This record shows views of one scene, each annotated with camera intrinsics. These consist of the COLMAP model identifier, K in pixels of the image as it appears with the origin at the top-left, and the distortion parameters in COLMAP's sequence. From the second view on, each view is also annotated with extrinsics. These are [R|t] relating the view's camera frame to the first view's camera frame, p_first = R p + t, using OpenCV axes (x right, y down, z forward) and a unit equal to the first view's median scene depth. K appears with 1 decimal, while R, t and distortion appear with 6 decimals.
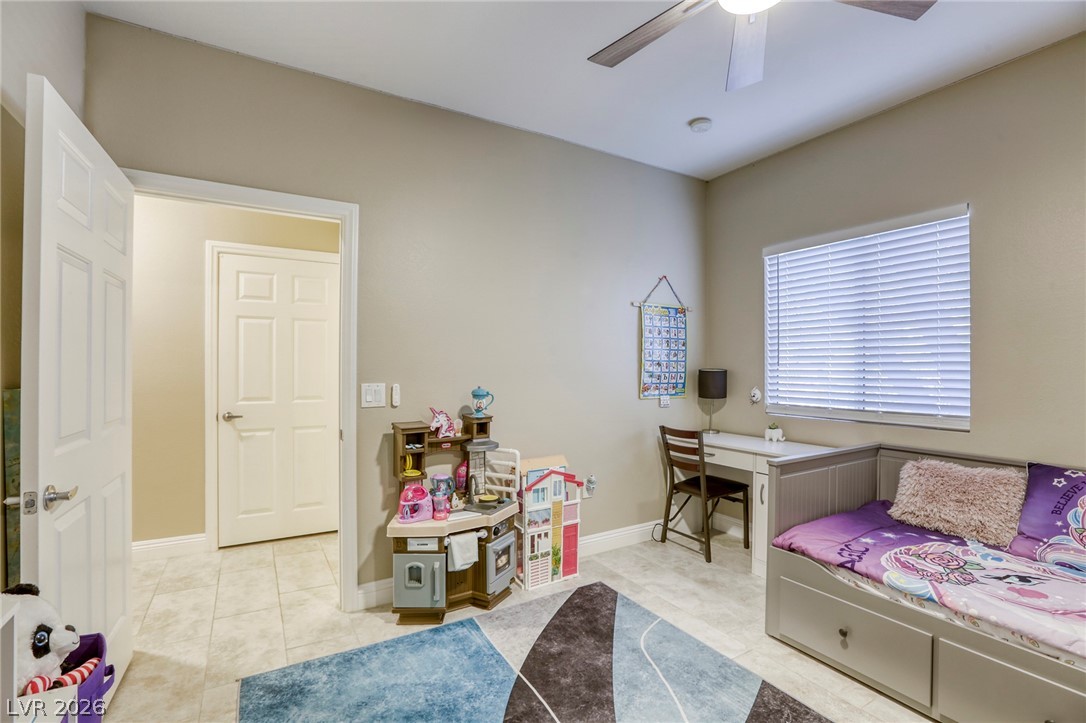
lens RADIAL K [[501.8, 0, 539.2], [0, 501.8, 365.3], [0, 0, 1]] dist [-0.042898, 0.015230]
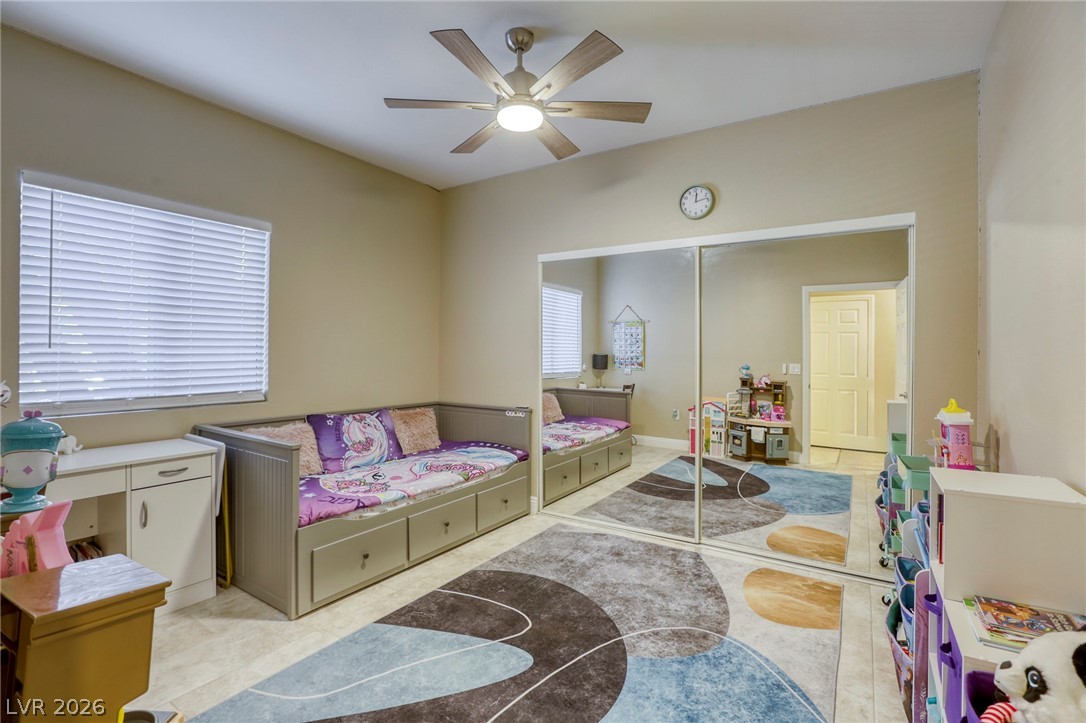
lens RADIAL K [[501.8, 0, 537.9], [0, 501.8, 355.3], [0, 0, 1]] dist [-0.042898, 0.015230]
pose [[-0.447624, -0.008687, 0.894180, -0.726172], [-0.009452, 0.999943, 0.004983, 0.002620], [-0.894172, -0.006221, -0.447680, 1.139955]]
